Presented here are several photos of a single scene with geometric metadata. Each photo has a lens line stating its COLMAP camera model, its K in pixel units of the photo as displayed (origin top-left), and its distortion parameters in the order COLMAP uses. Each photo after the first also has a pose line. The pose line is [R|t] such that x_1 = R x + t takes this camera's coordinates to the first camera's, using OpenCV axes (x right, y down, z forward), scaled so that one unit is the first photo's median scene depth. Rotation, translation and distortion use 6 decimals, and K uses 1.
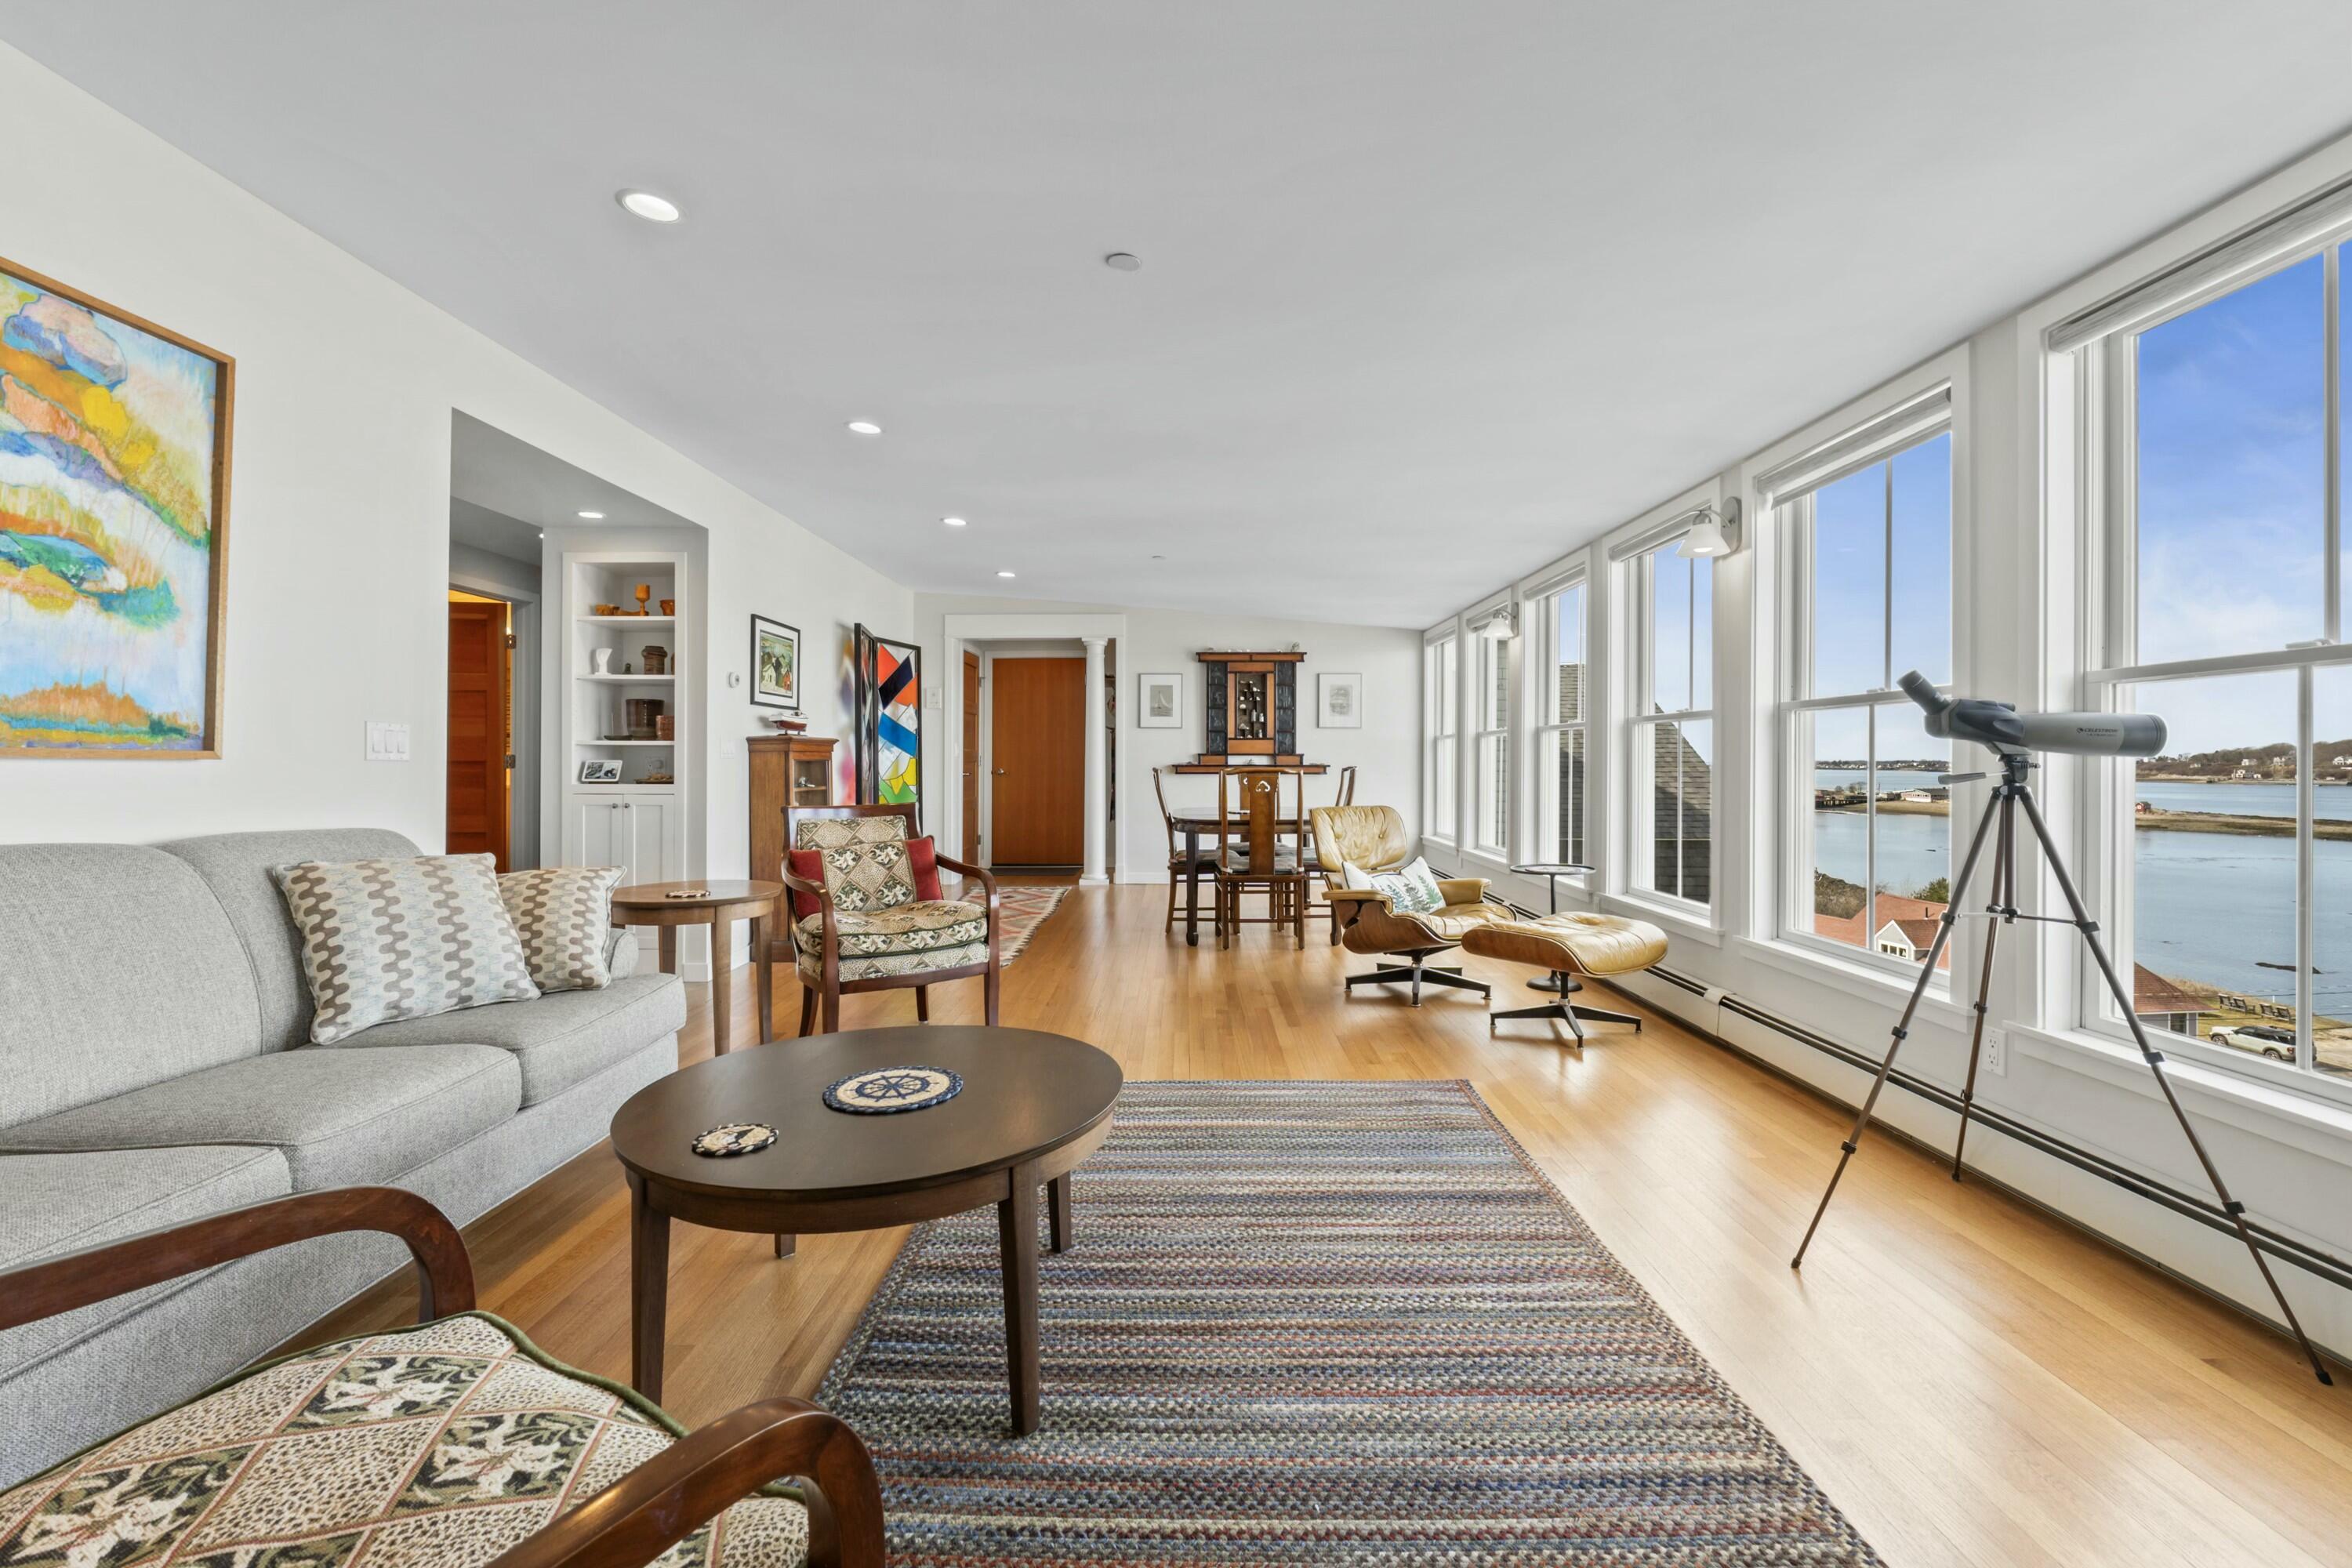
lens RADIAL K [[1004.1, 0, 1158.9], [0, 1004.1, 762.1], [0, 0, 1]] dist [-0.010558, -0.000007]
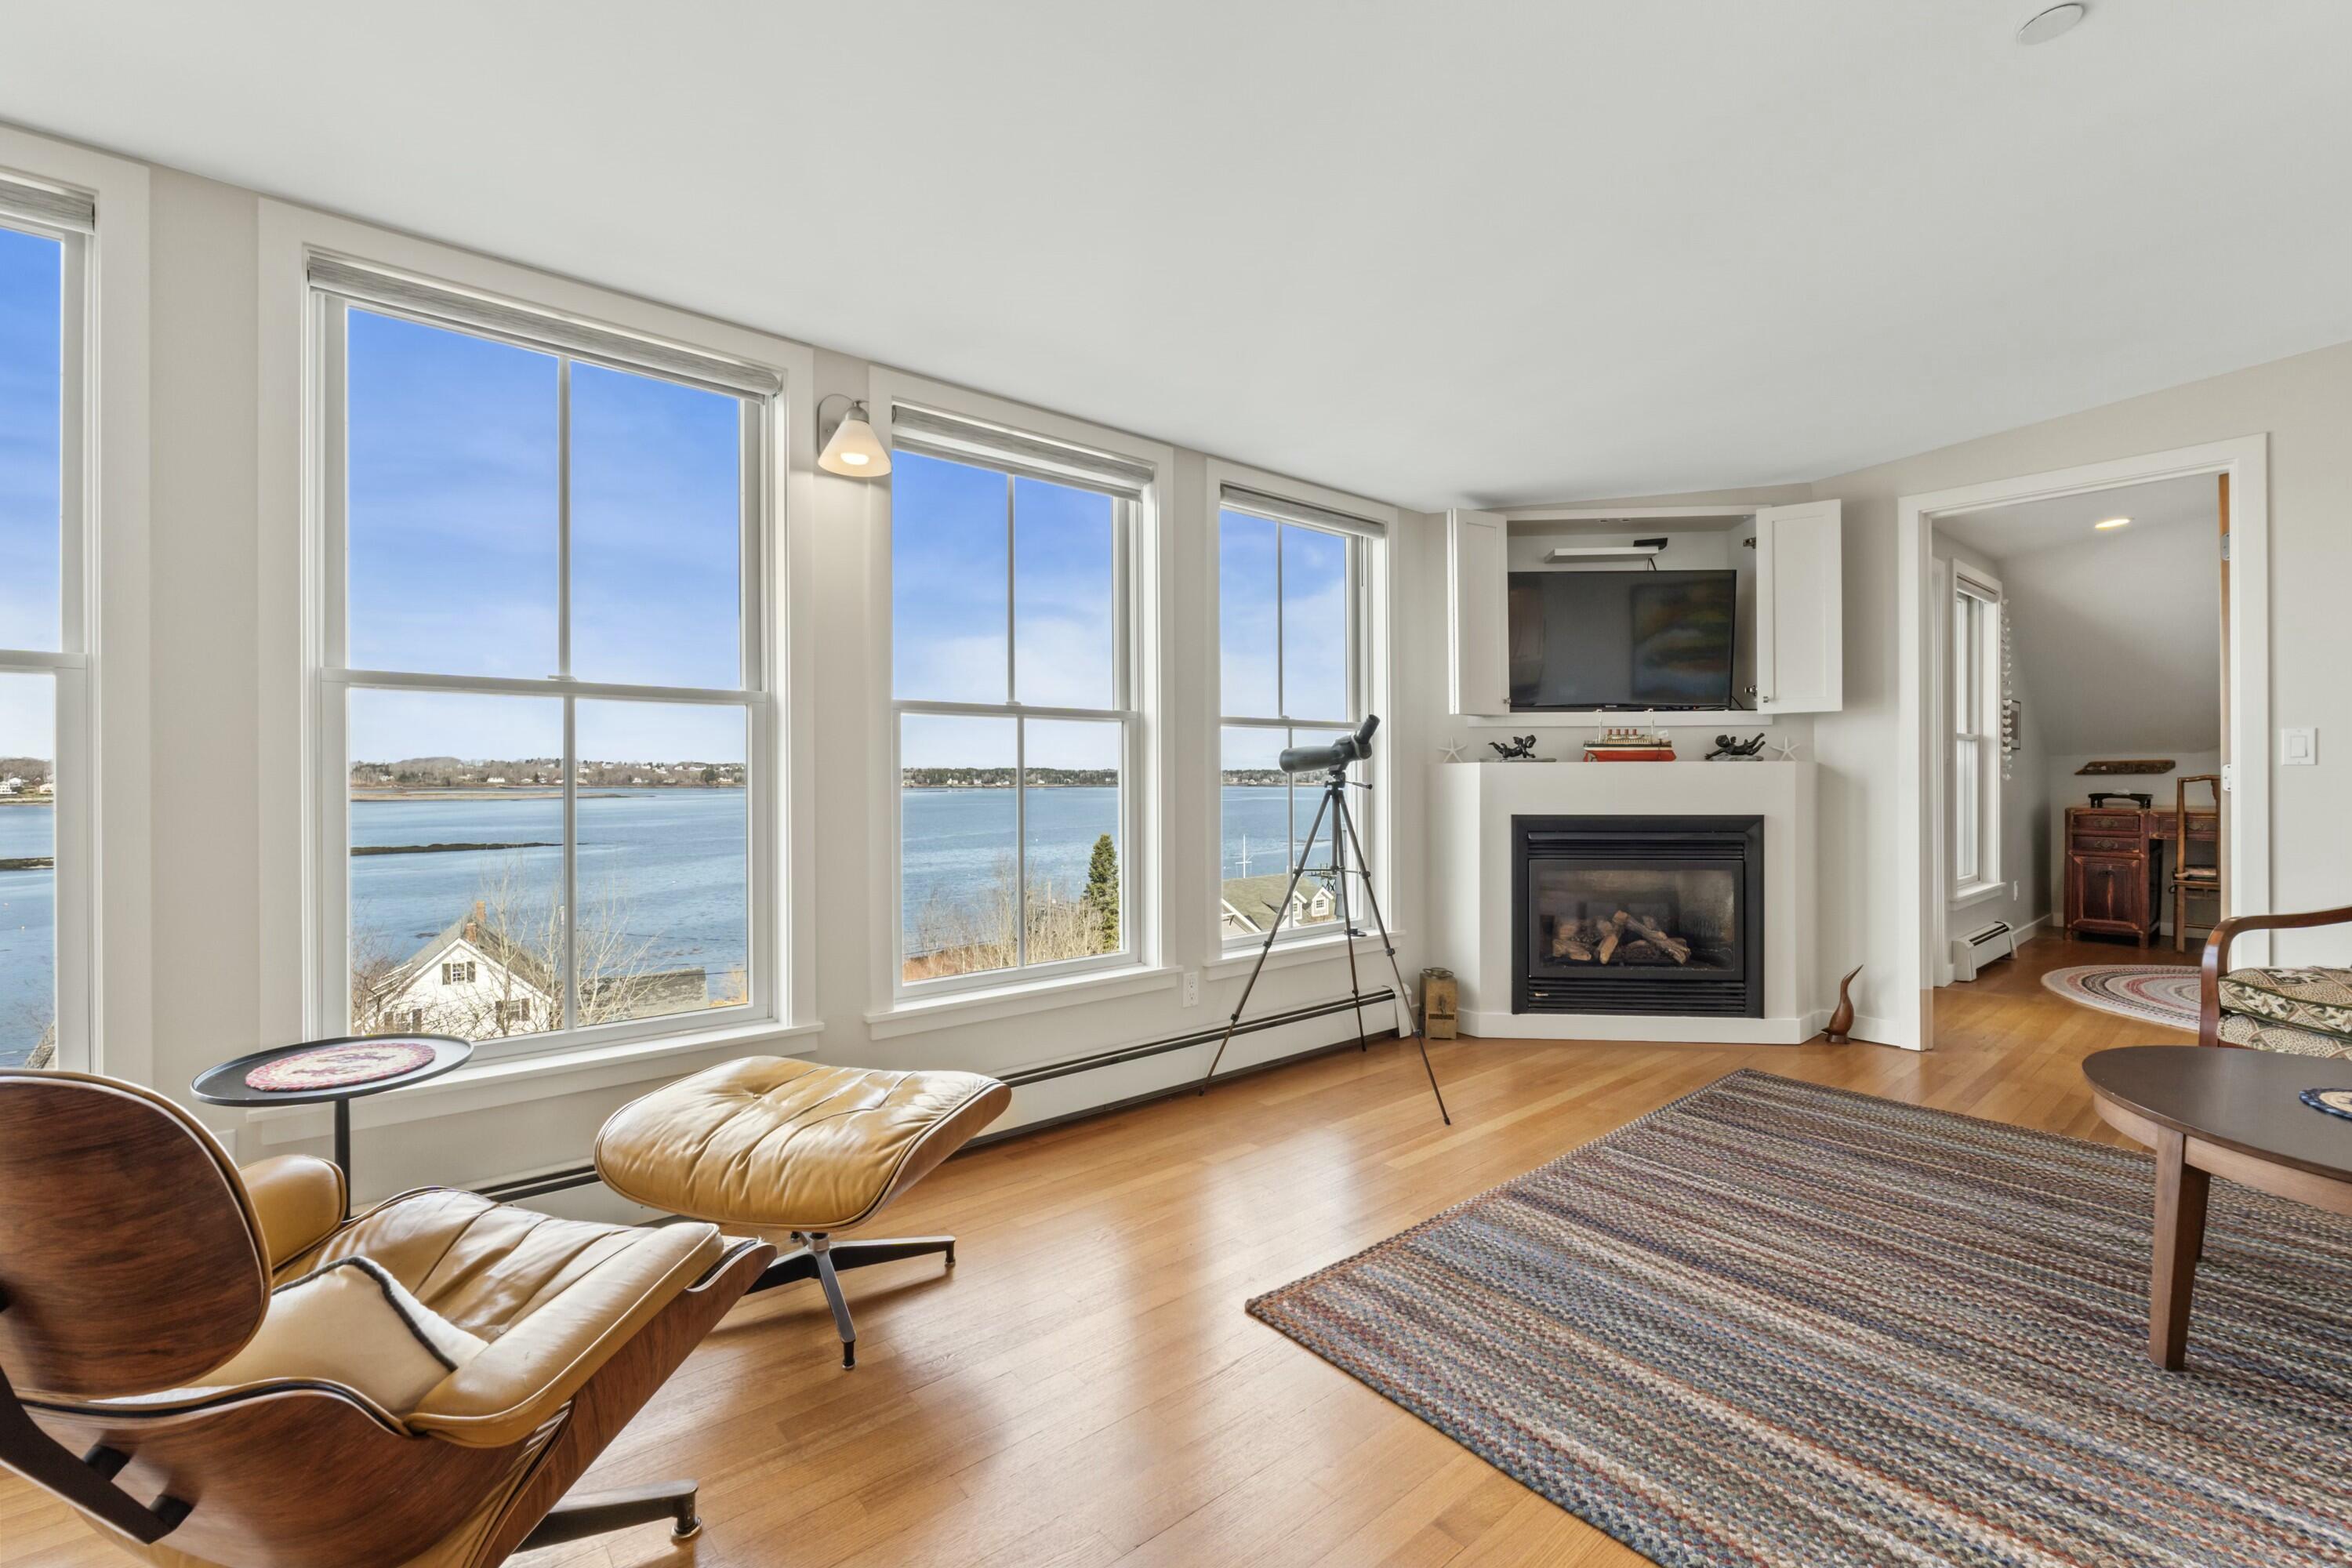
lens RADIAL K [[1004.1, 0, 1168.9], [0, 1004.1, 774.0], [0, 0, 1]] dist [-0.010558, -0.000007]
pose [[-0.657575, 0.000240, 0.753389, -0.138902], [0.002046, 0.999997, 0.001467, -0.002107], [-0.753386, 0.002506, -0.657573, 1.714267]]
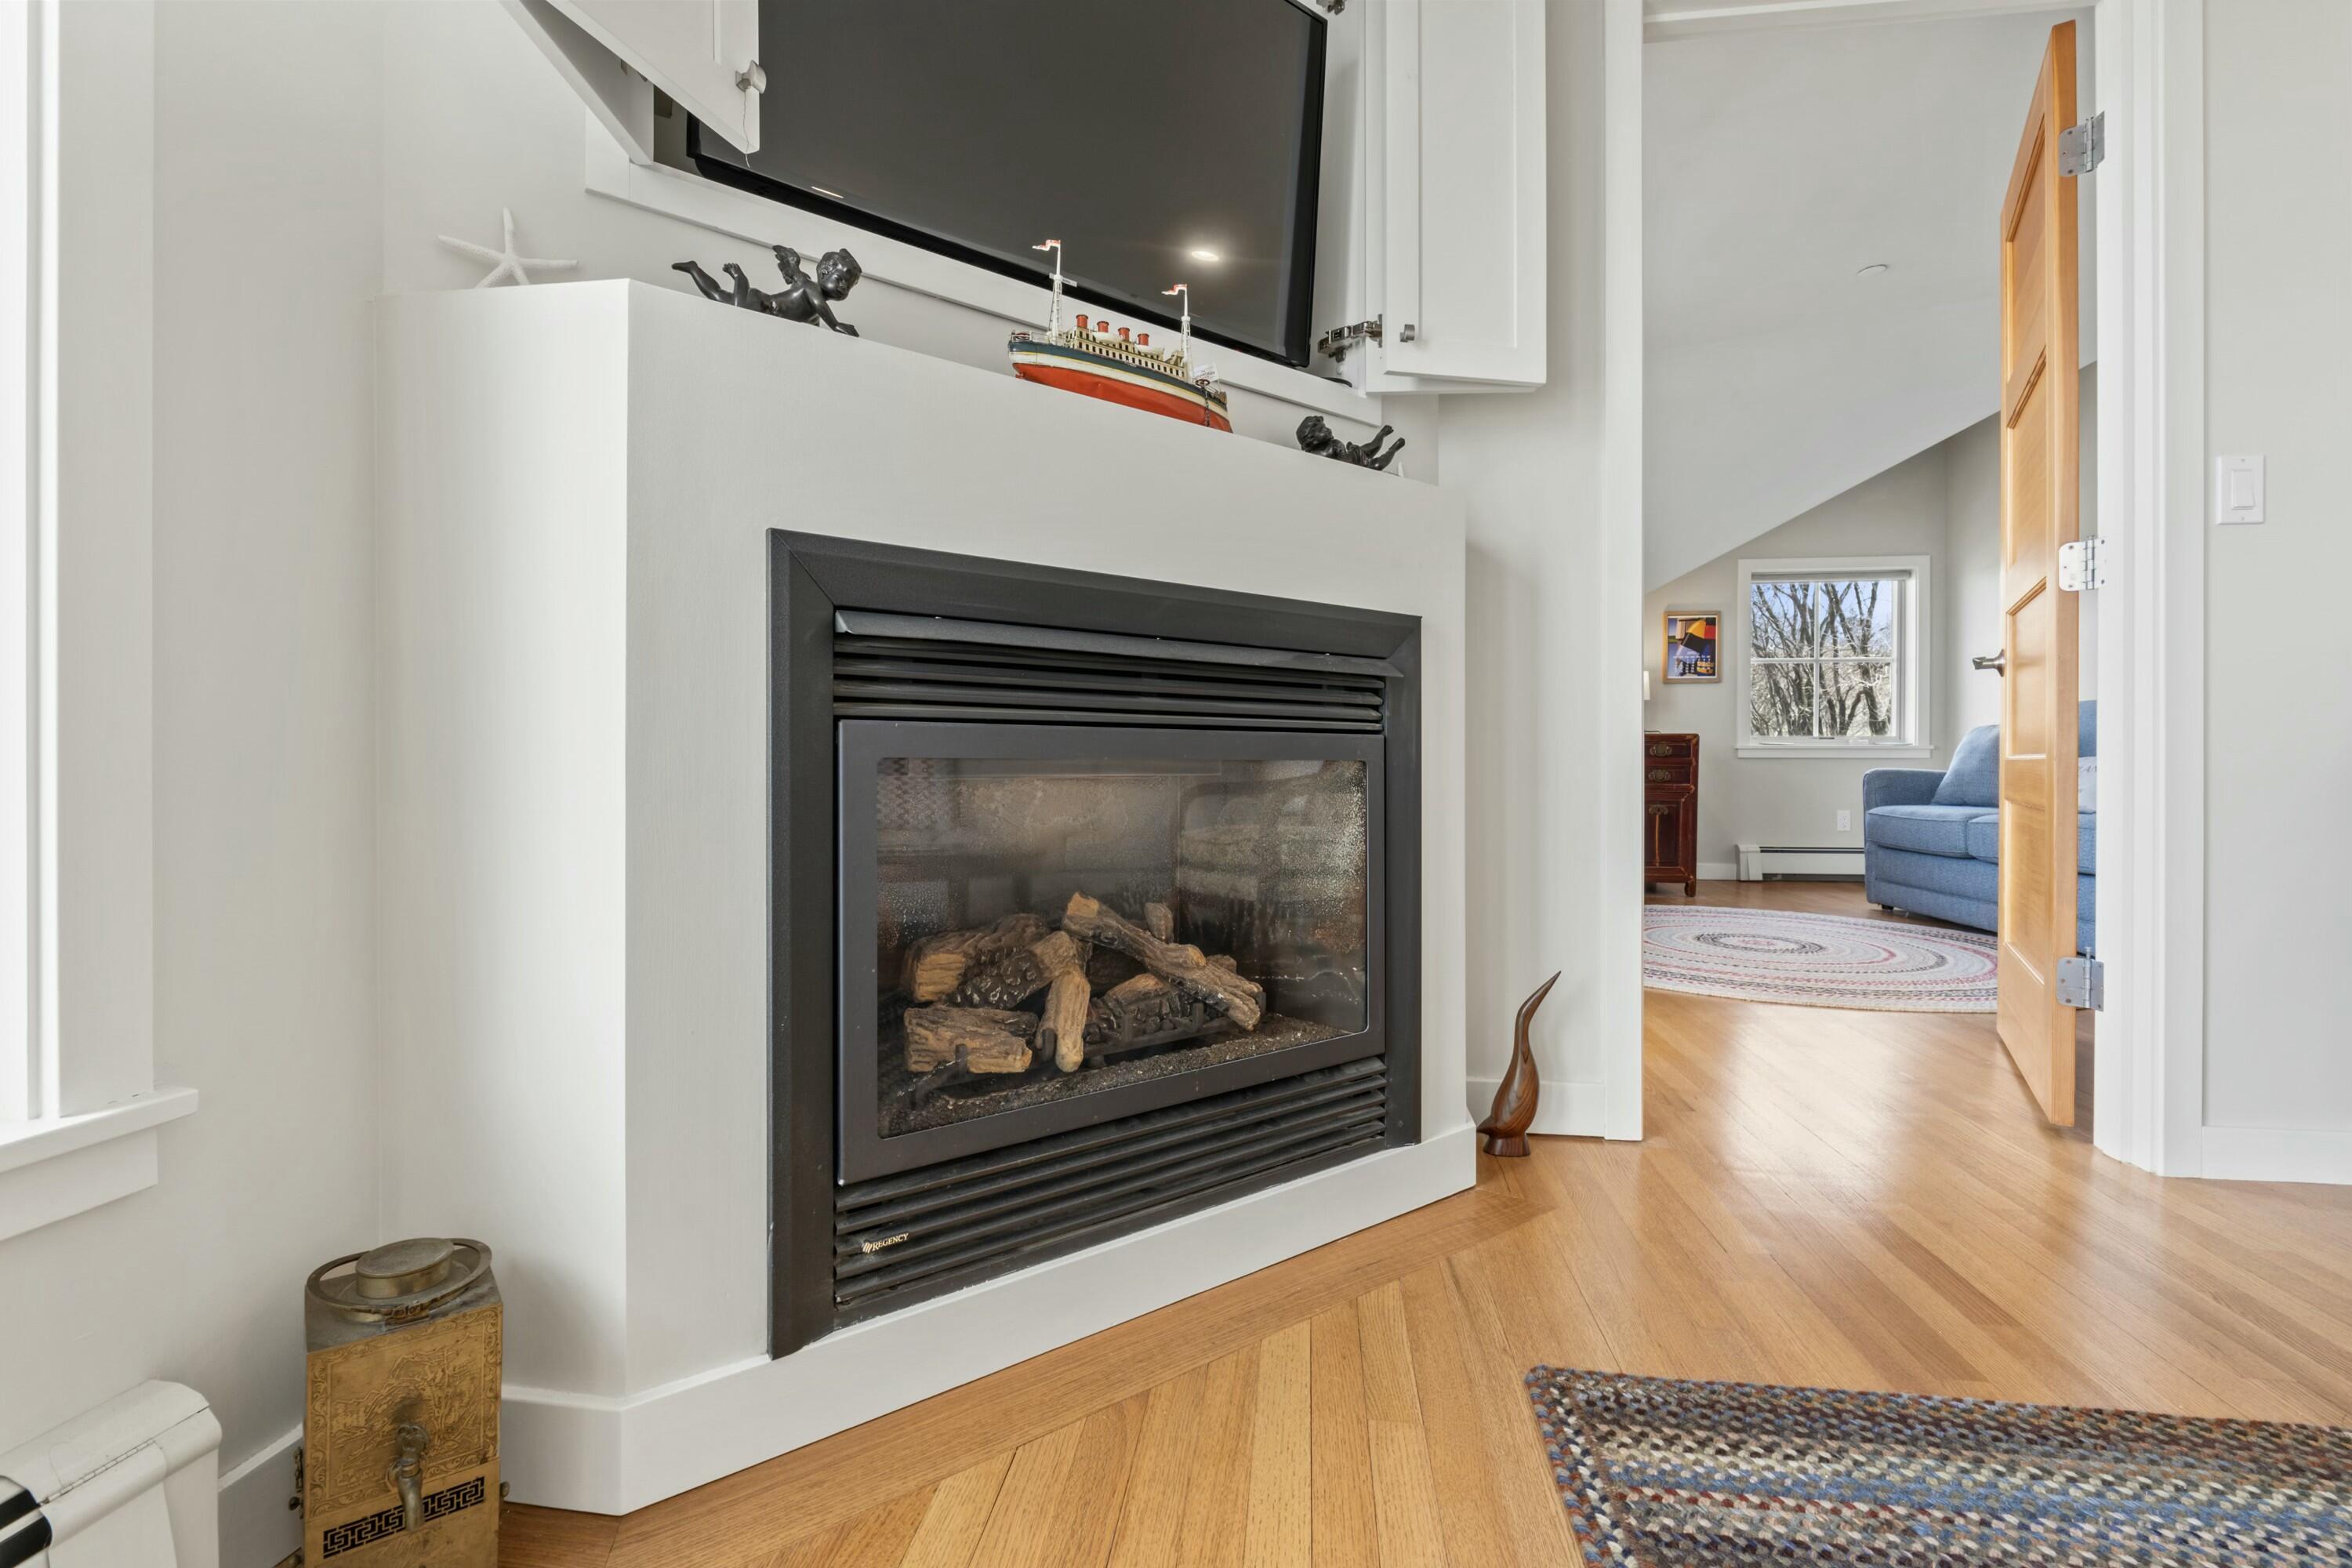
lens RADIAL K [[1043.2, 0, 1166.6], [0, 1043.2, 769.6], [0, 0, 1]] dist [-0.012835, -0.000318]
pose [[-0.994505, -0.003967, 0.104614, 0.472990], [-0.003406, 0.999979, 0.005536, 0.146368], [-0.104634, 0.005150, -0.994497, 0.697719]]
